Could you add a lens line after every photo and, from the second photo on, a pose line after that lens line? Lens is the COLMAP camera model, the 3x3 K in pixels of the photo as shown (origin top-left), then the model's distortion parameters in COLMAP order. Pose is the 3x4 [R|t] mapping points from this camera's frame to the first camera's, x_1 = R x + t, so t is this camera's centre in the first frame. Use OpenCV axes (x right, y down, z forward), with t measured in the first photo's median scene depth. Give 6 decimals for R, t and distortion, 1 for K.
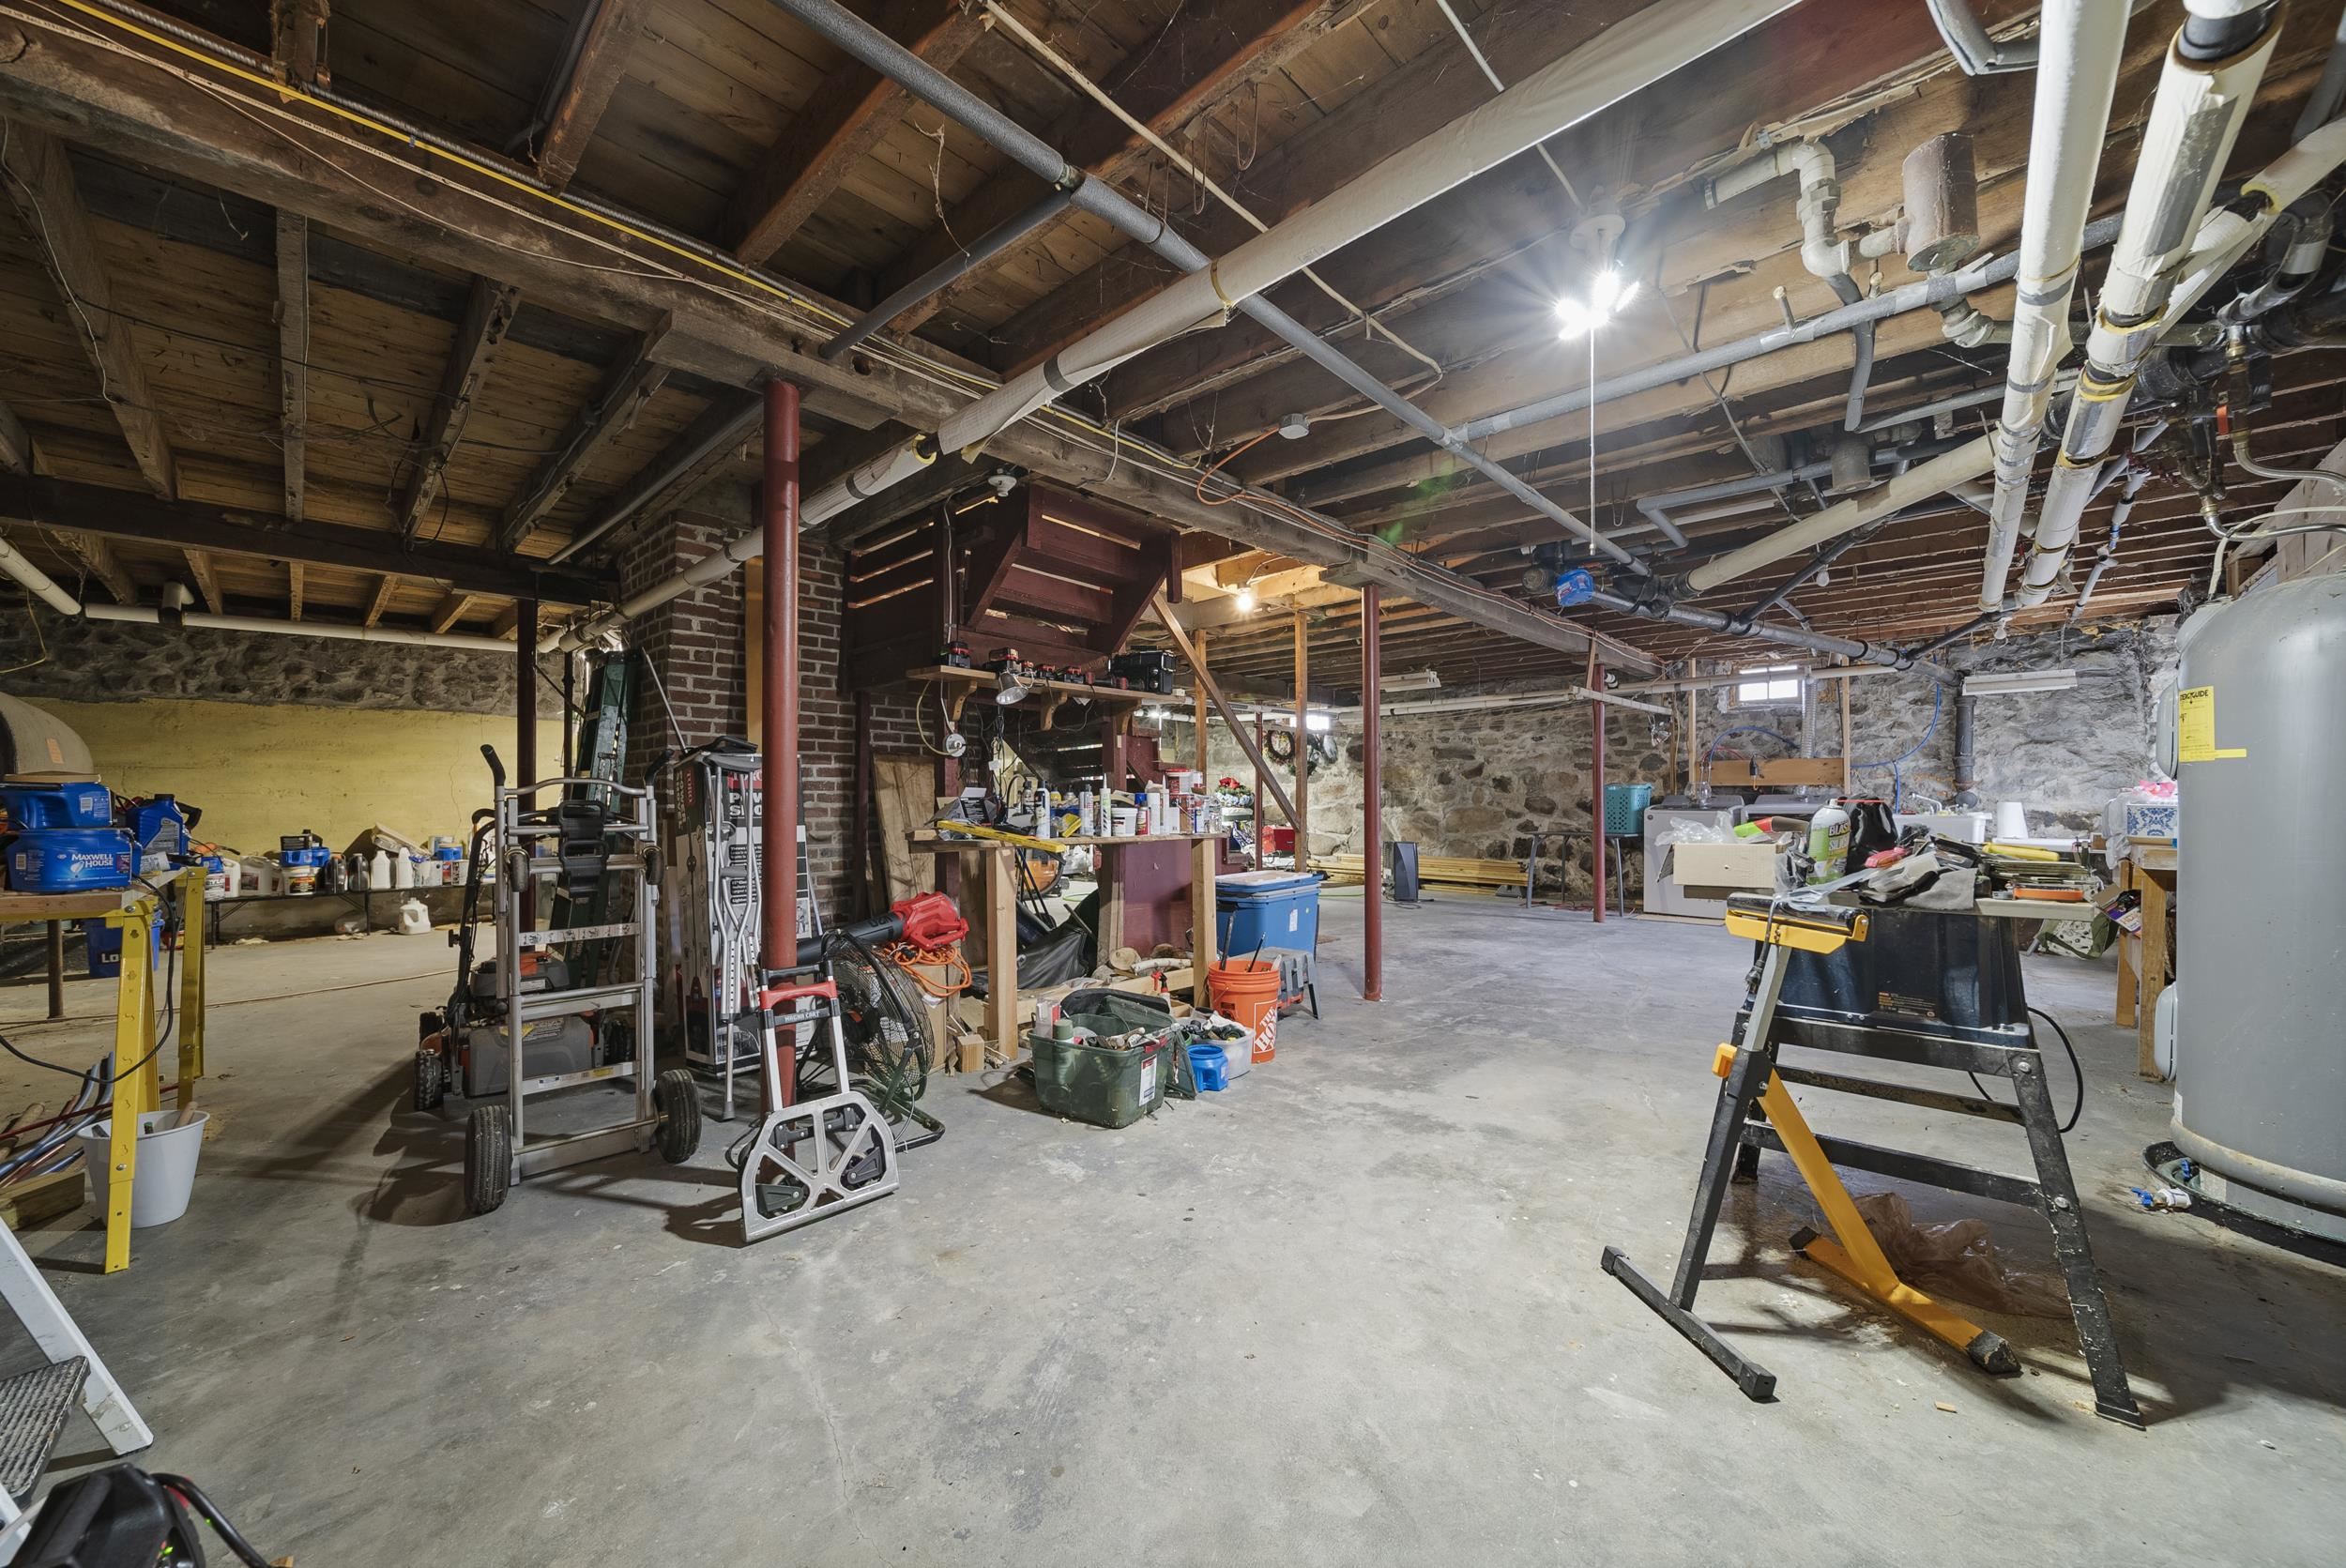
lens RADIAL K [[843.7, 0, 1168.3], [0, 843.7, 793.6], [0, 0, 1]] dist [-0.000182, -0.000269]
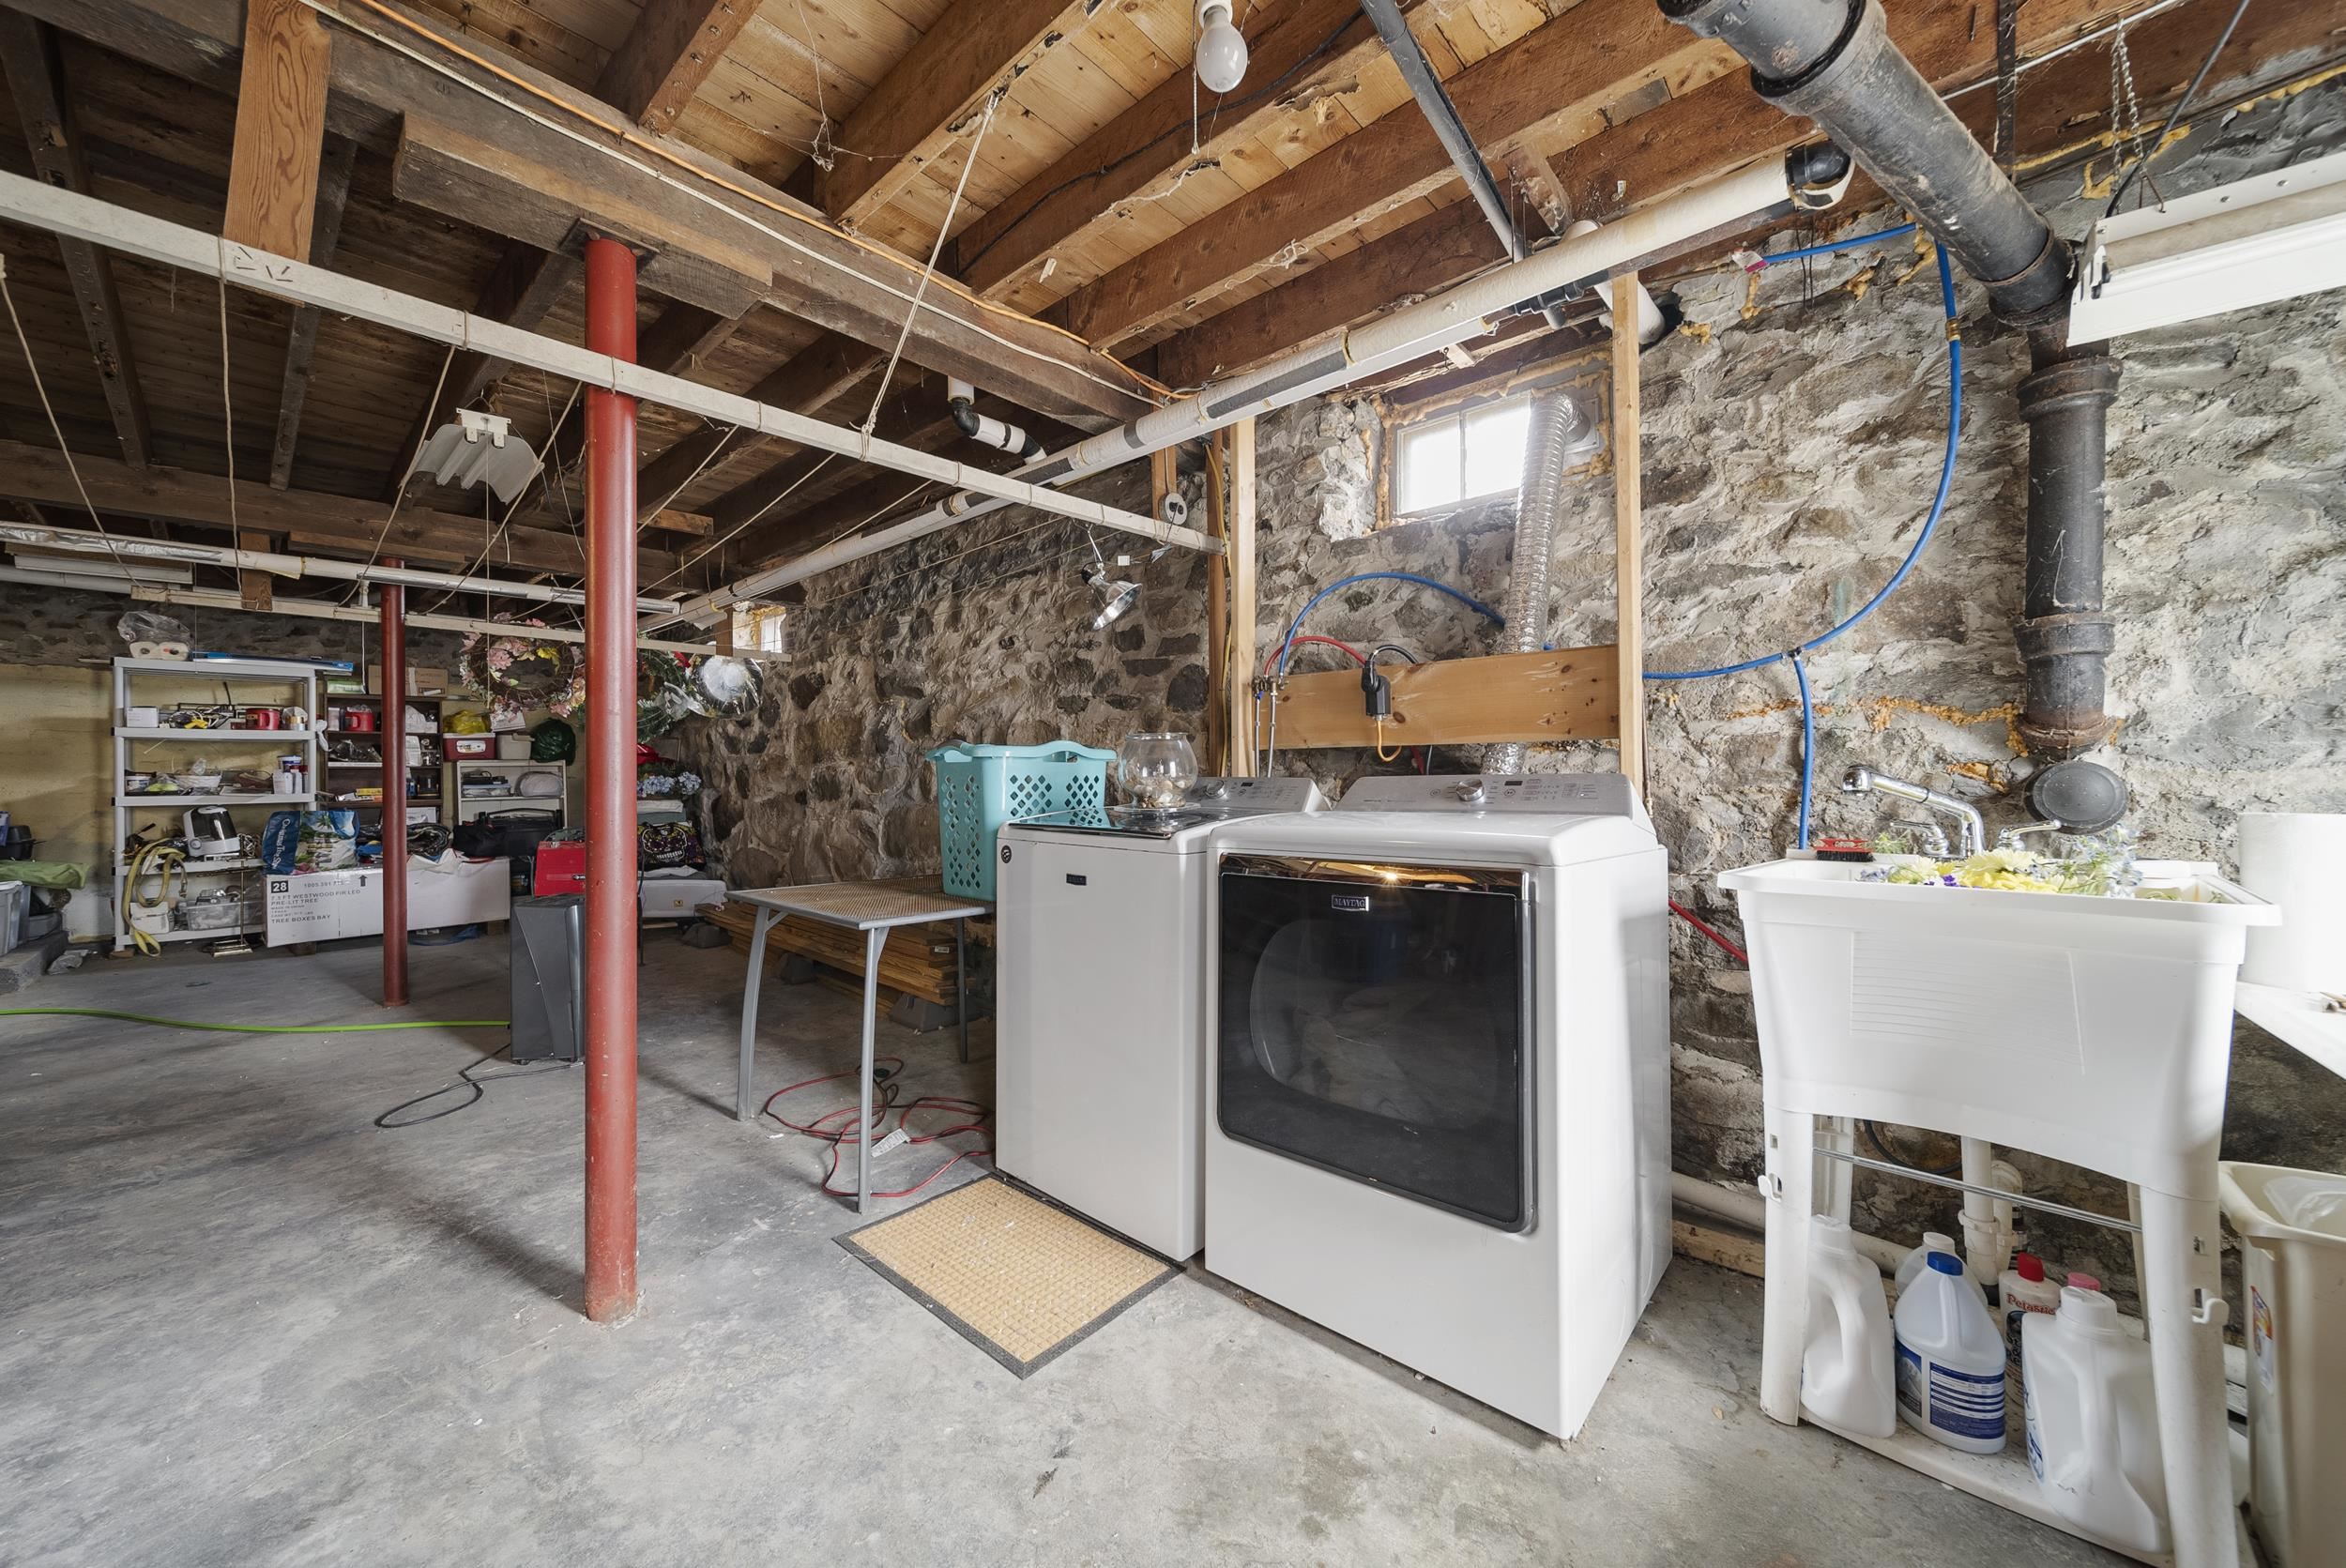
lens RADIAL K [[843.7, 0, 1177.8], [0, 843.7, 771.2], [0, 0, 1]] dist [-0.000182, -0.000269]
pose [[0.999327, -0.006162, 0.036156, 0.649858], [0.006010, 0.999973, 0.004325, -0.002349], [-0.036181, -0.004105, 0.999337, 0.732915]]
